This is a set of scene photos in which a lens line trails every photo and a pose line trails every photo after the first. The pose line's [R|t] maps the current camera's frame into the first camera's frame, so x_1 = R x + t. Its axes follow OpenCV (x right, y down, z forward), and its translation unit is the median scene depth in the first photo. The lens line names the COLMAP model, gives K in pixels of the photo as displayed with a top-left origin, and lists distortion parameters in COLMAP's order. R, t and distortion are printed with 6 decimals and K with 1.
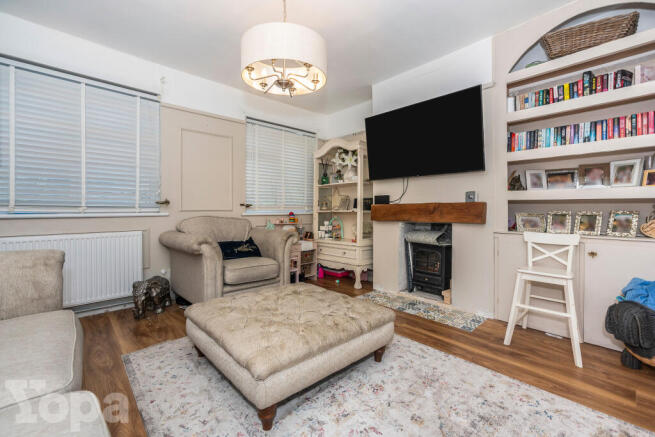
lens RADIAL K [[283.1, 0, 328.6], [0, 283.1, 211.9], [0, 0, 1]] dist [0.001095, 0.000361]
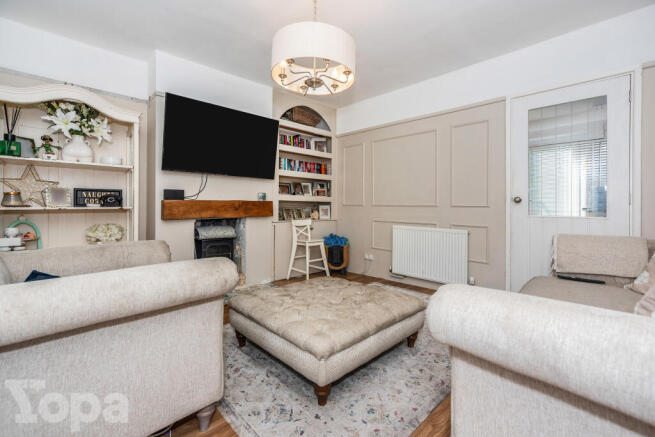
lens RADIAL K [[289.8, 0, 328.2], [0, 289.8, 204.2], [0, 0, 1]] dist [-0.002186, -0.000020]
pose [[-0.022285, 0.007004, 0.999727, -0.926153], [-0.000108, 0.999975, -0.007008, -0.011008], [-0.999752, -0.000265, -0.022283, 0.761702]]
